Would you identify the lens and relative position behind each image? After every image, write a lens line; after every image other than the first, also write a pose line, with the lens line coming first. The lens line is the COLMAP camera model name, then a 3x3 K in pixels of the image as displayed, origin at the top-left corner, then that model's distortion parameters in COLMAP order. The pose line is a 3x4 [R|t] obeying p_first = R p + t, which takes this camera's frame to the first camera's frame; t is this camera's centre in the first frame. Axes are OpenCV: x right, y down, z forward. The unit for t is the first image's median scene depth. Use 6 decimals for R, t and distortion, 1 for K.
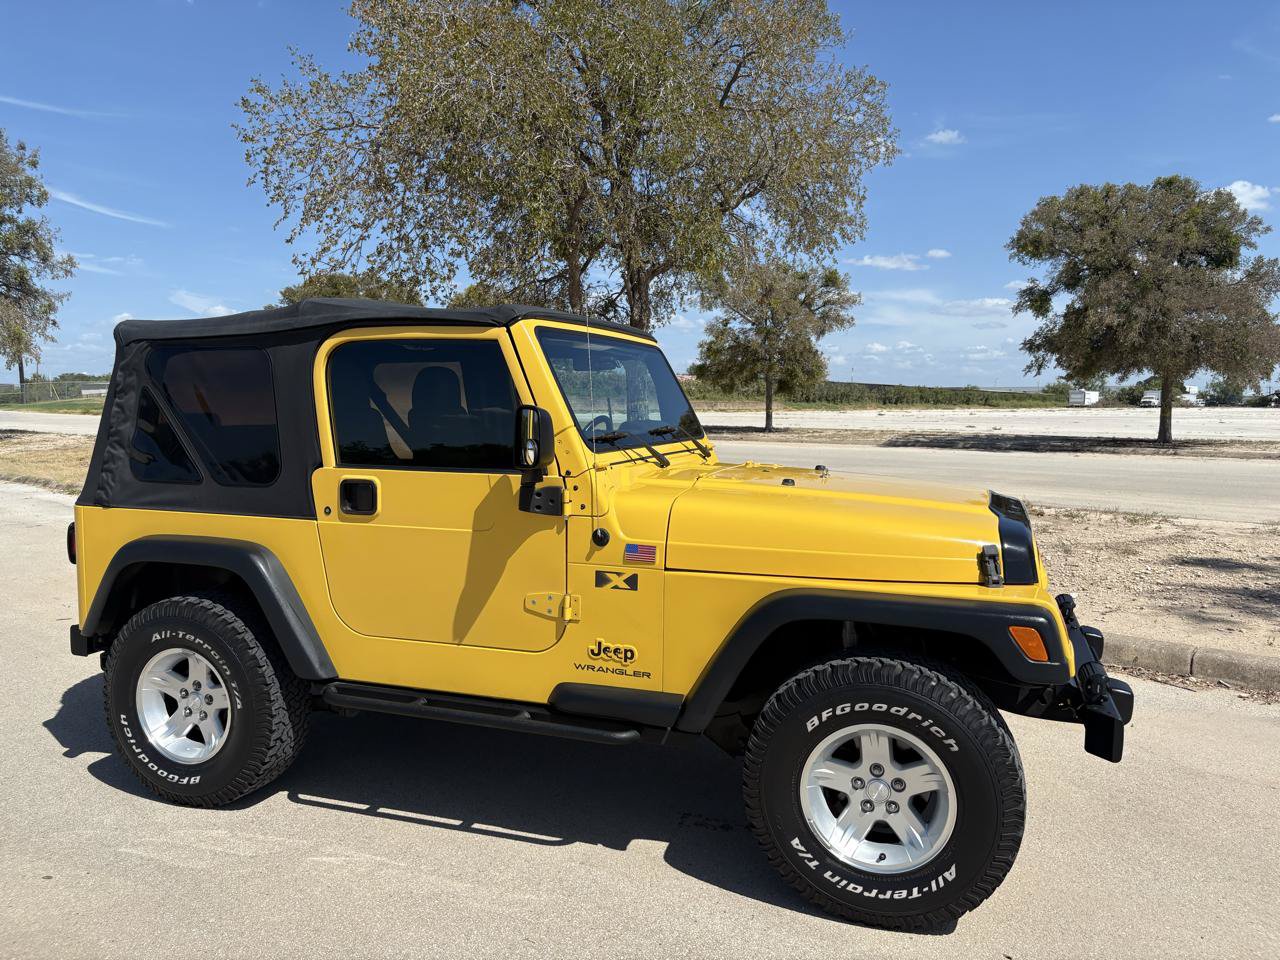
lens RADIAL K [[973.4, 0, 635.0], [0, 973.4, 483.0], [0, 0, 1]] dist [0.044247, -0.050203]
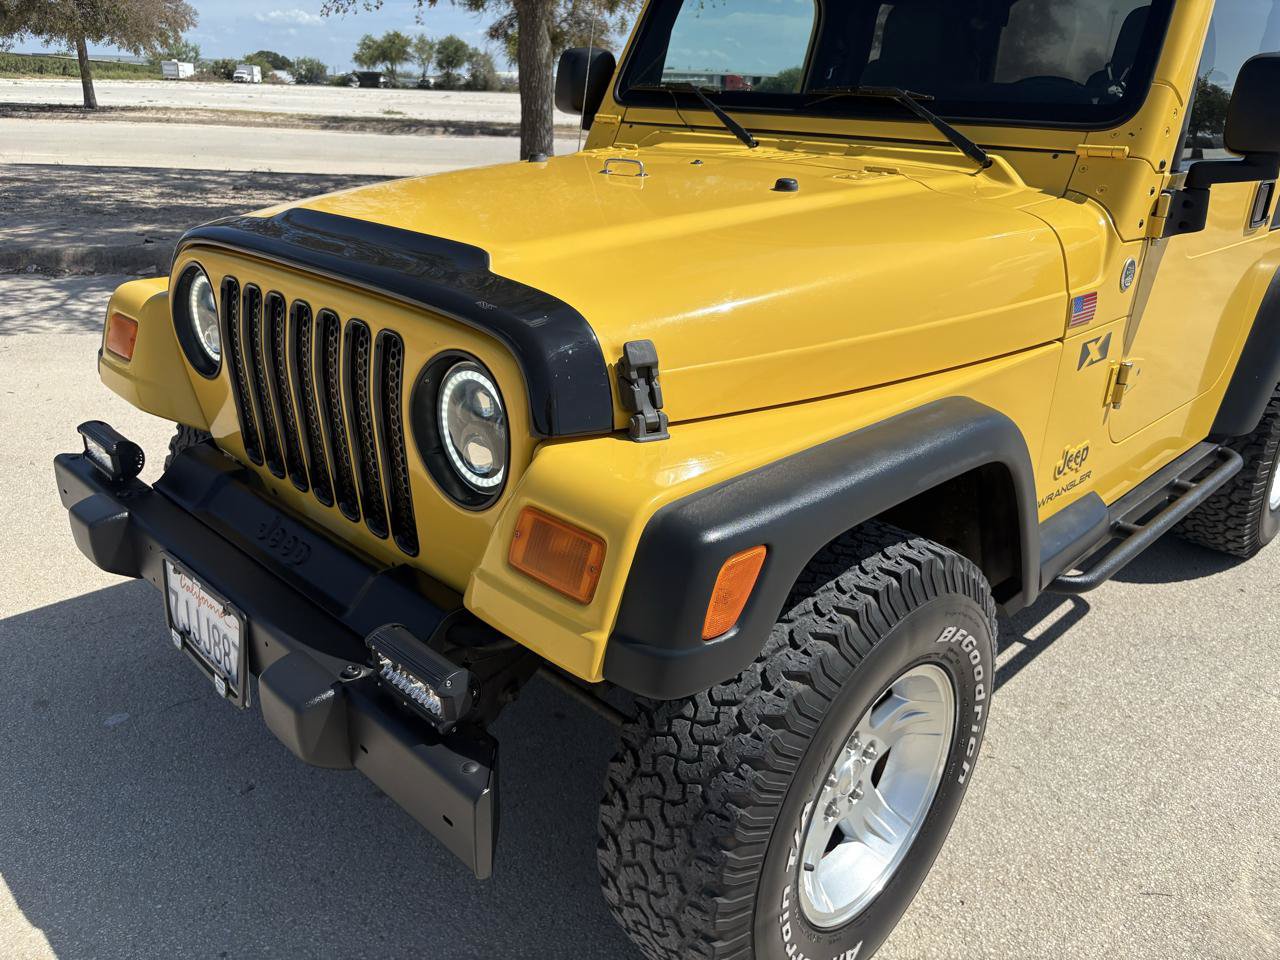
lens RADIAL K [[973.4, 0, 623.1], [0, 973.4, 476.1], [0, 0, 1]] dist [0.044247, -0.050203]
pose [[0.699890, -0.239872, 0.672767, 0.981295], [0.027235, 0.950198, 0.310455, 0.162452], [-0.713731, -0.198961, 0.671567, -1.426854]]
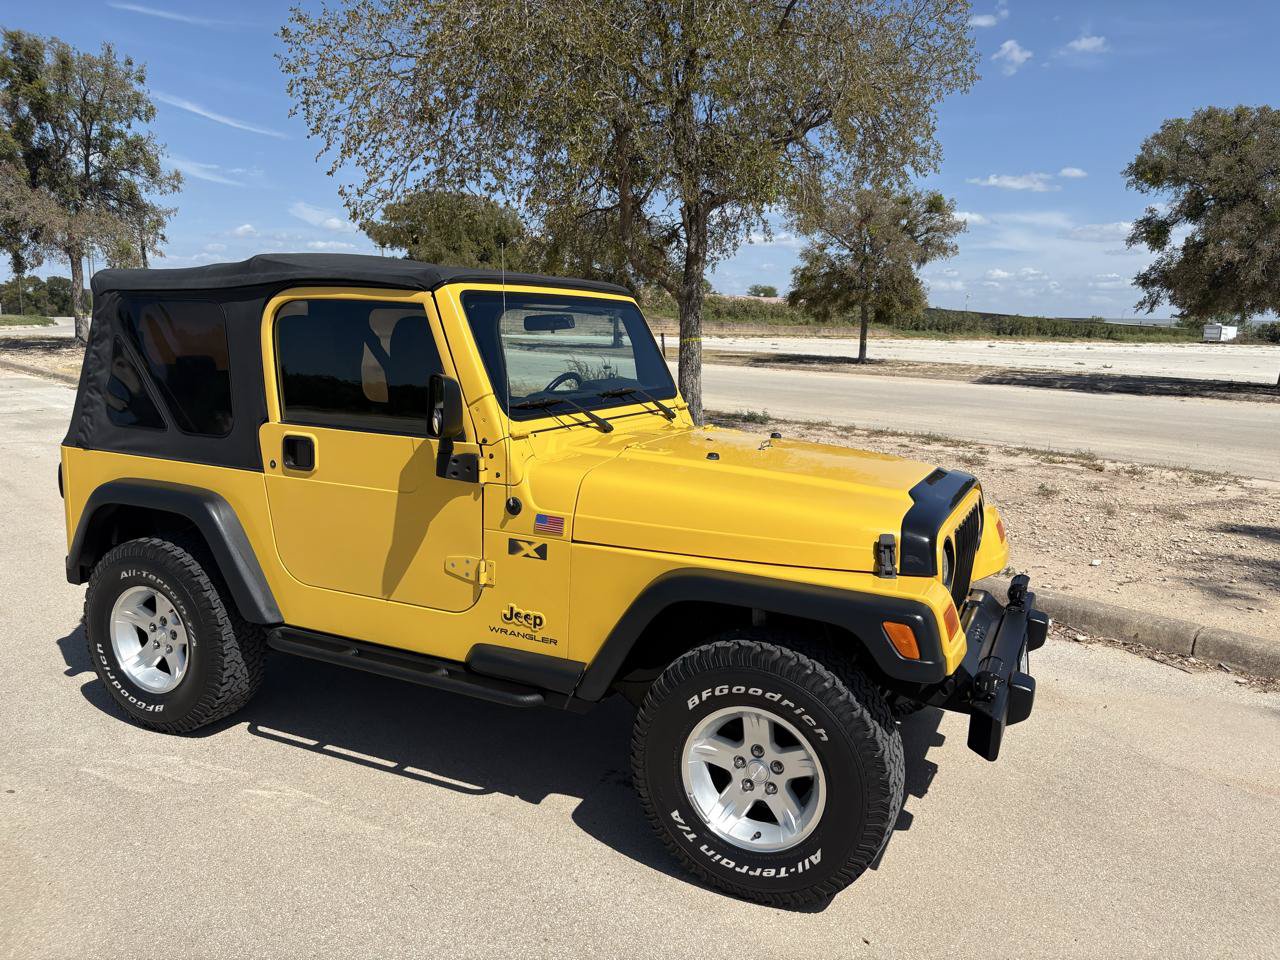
lens RADIAL K [[973.4, 0, 641.6], [0, 973.4, 486.8], [0, 0, 1]] dist [0.044247, -0.050203]
pose [[0.994544, 0.042276, -0.095366, 0.163945], [-0.034212, 0.995822, 0.084659, -0.046198], [0.098547, -0.080934, 0.991836, 0.007243]]
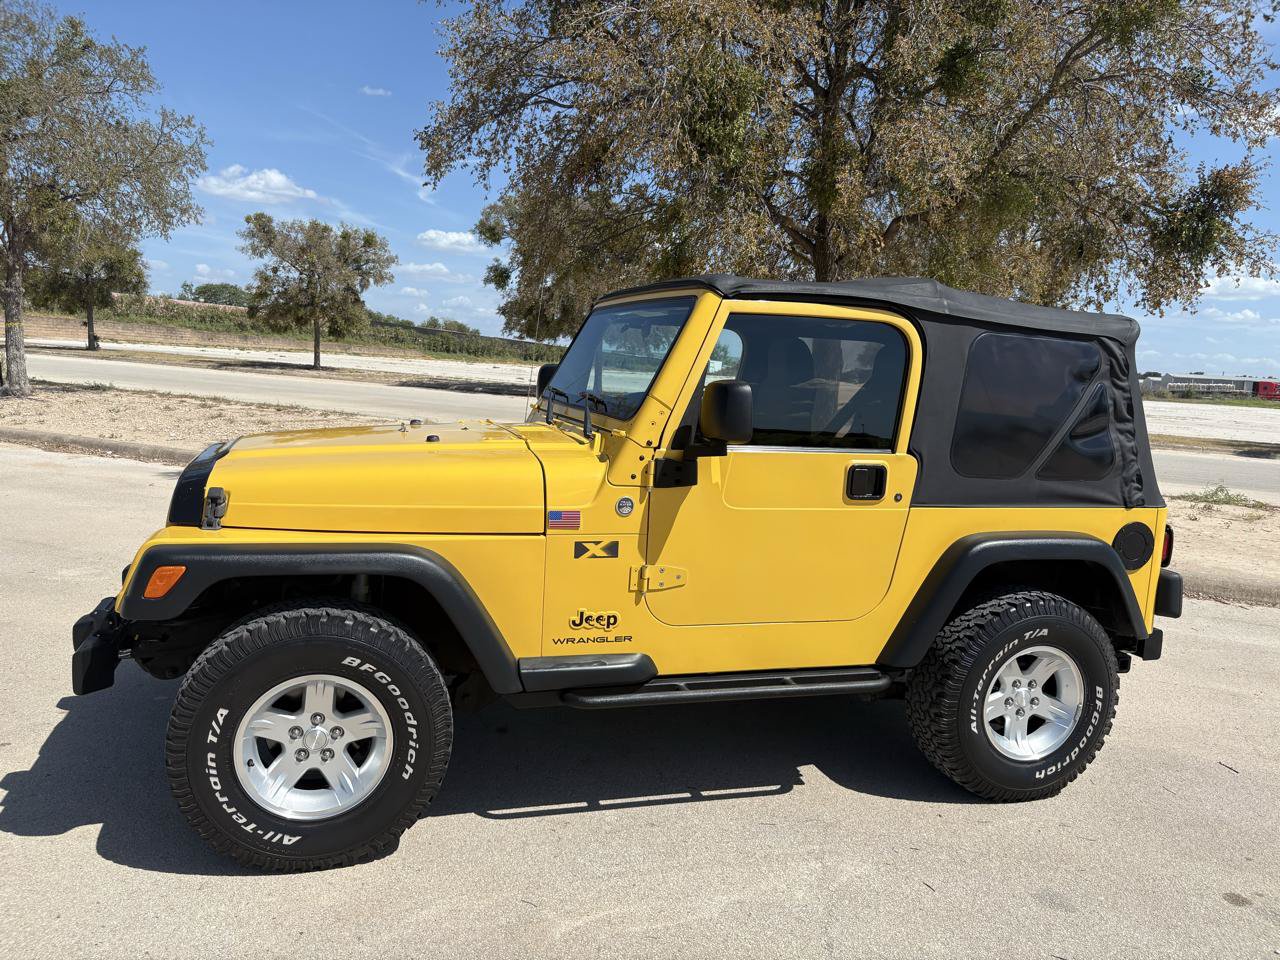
lens RADIAL K [[973.4, 0, 644.5], [0, 973.4, 489.0], [0, 0, 1]] dist [0.044247, -0.050203]
pose [[0.946806, 0.017563, 0.321326, 1.299322], [-0.034833, 0.998236, 0.048077, 0.174593], [-0.319915, -0.056712, 0.945747, -2.051255]]
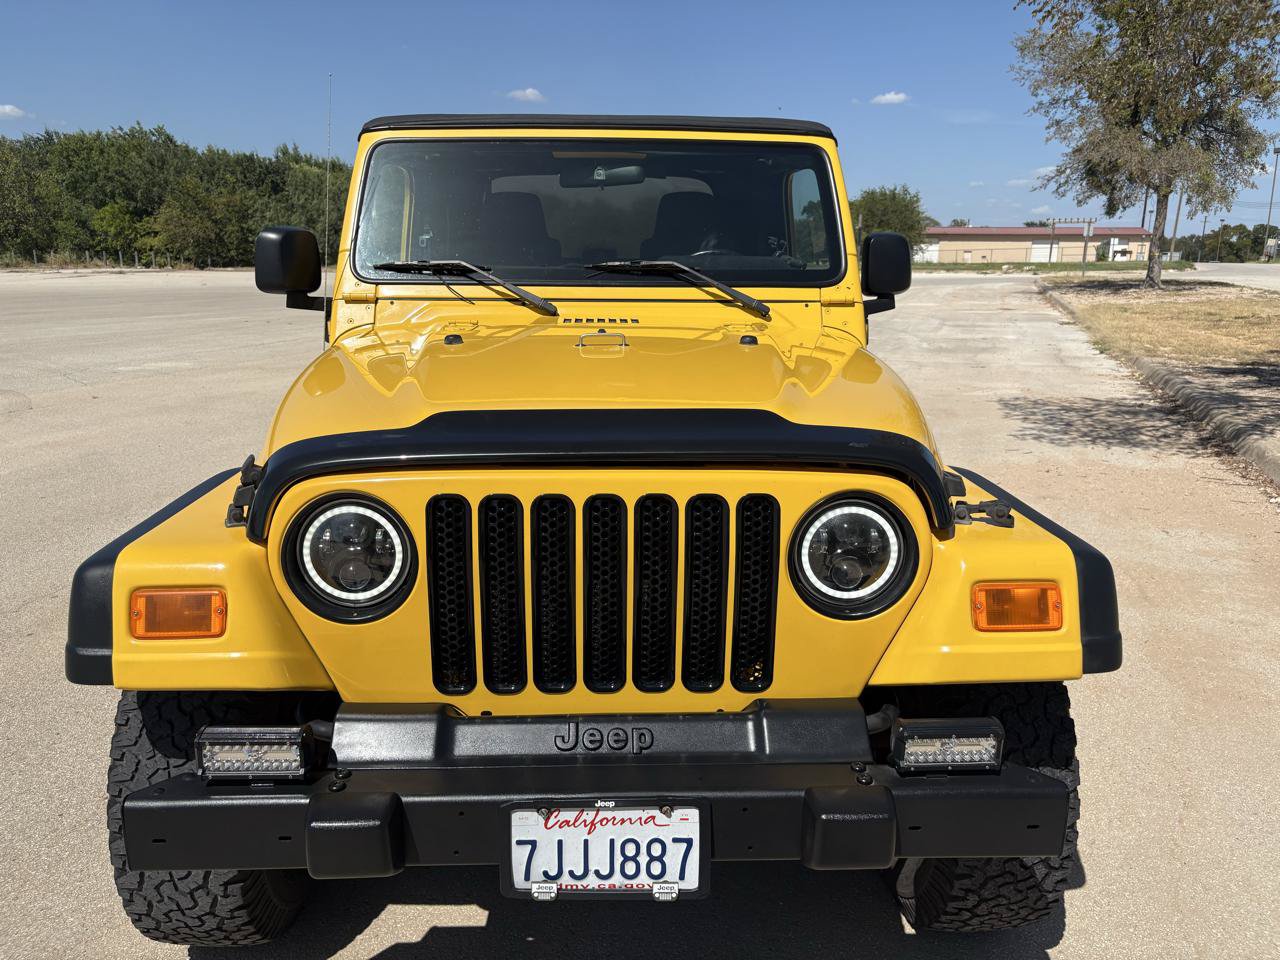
lens RADIAL K [[973.4, 0, 643.9], [0, 973.4, 481.7], [0, 0, 1]] dist [0.044247, -0.050203]
pose [[0.370697, 0.218937, -0.902580, 0.781465], [-0.088210, 0.975725, 0.200451, -0.048032], [0.924555, 0.005310, 0.381011, 0.785595]]
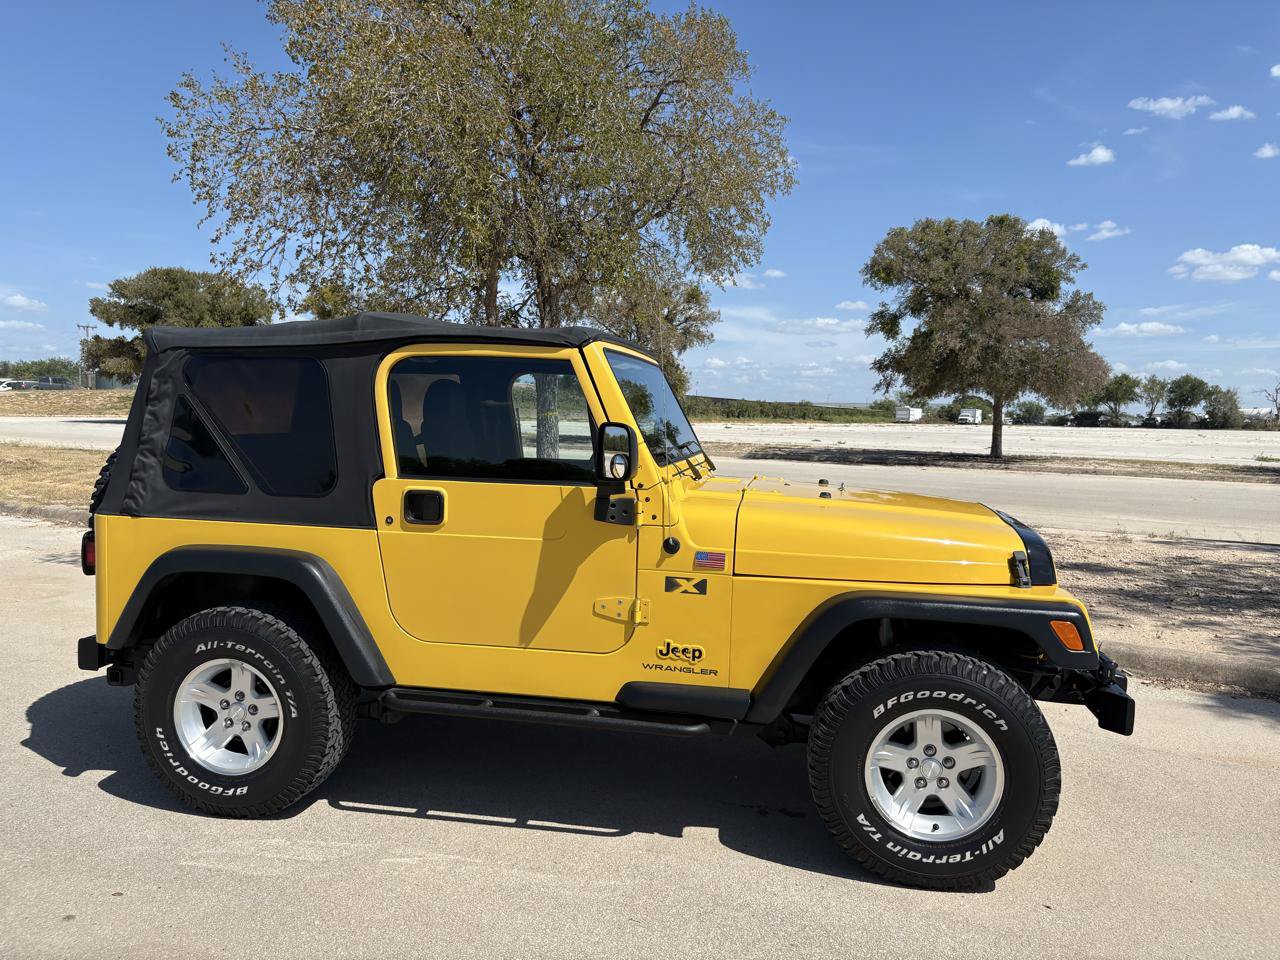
lens RADIAL K [[973.4, 0, 639.8], [0, 973.4, 483.0], [0, 0, 1]] dist [0.044247, -0.050203]
pose [[0.986434, 0.007315, 0.163996, -0.209904], [-0.005803, 0.999936, -0.009692, -0.002472], [-0.164056, 0.008609, 0.986413, -0.050075]]
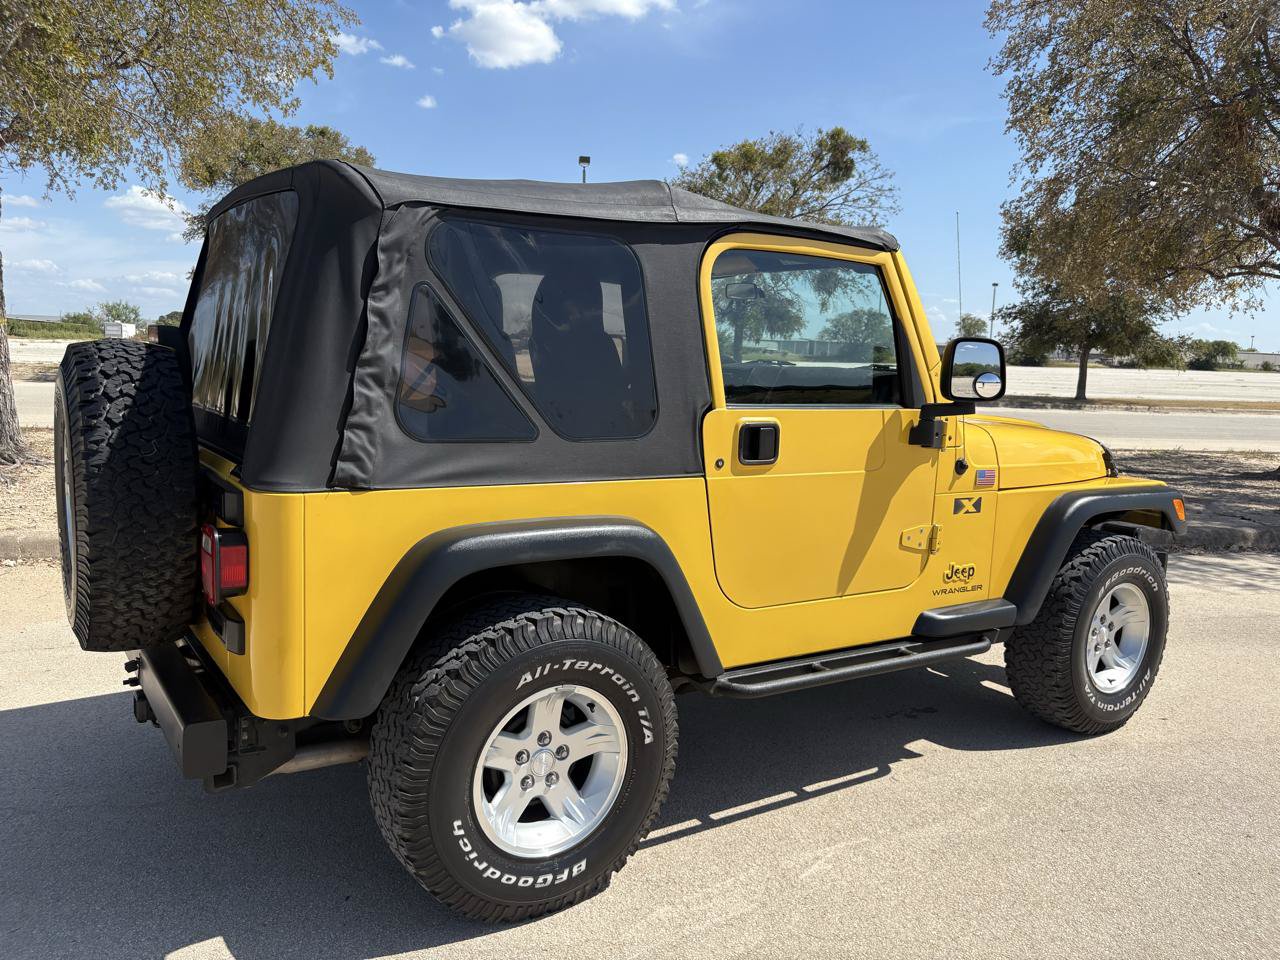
lens RADIAL K [[973.4, 0, 627.3], [0, 973.4, 481.4], [0, 0, 1]] dist [0.044247, -0.050203]
pose [[0.604138, -0.086207, 0.792203, -0.926063], [0.034362, 0.996025, 0.082182, -0.023035], [-0.796139, -0.022428, 0.604699, 0.548749]]
